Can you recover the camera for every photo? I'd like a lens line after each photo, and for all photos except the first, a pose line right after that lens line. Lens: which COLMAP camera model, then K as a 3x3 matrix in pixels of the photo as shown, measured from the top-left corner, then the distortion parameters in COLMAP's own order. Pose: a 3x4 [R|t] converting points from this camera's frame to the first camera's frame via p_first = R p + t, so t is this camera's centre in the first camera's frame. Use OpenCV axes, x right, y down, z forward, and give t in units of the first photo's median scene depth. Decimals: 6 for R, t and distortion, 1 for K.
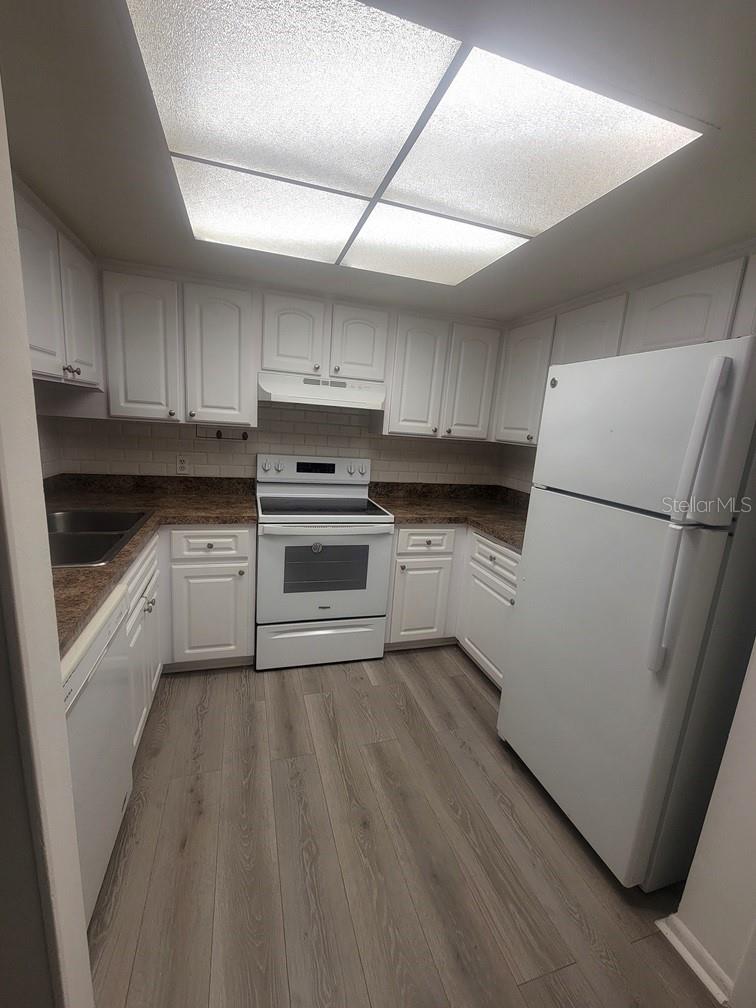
lens RADIAL K [[410.4, 0, 372.7], [0, 410.4, 500.0], [0, 0, 1]] dist [0.000442, -0.002598]
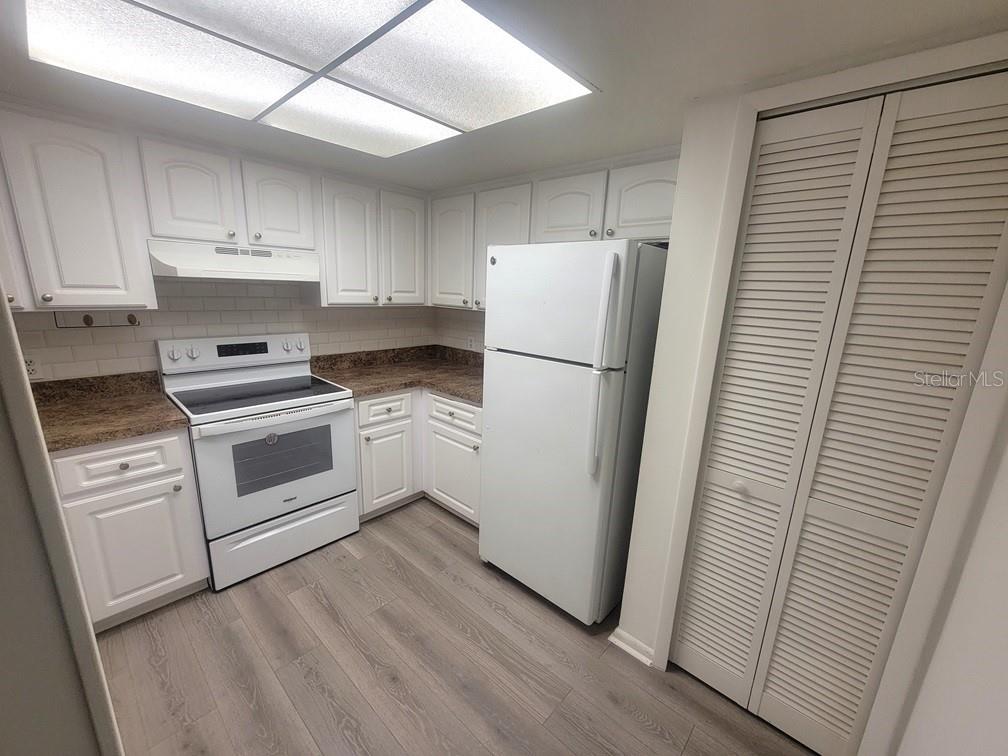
lens RADIAL K [[410.4, 0, 501.5], [0, 410.4, 382.6], [0, 0, 1]] dist [0.000442, -0.002598]
pose [[0.862094, -0.152837, 0.483151, -0.126762], [0.116562, 0.987676, 0.104452, -0.045825], [-0.493161, -0.033730, 0.869284, -0.040451]]
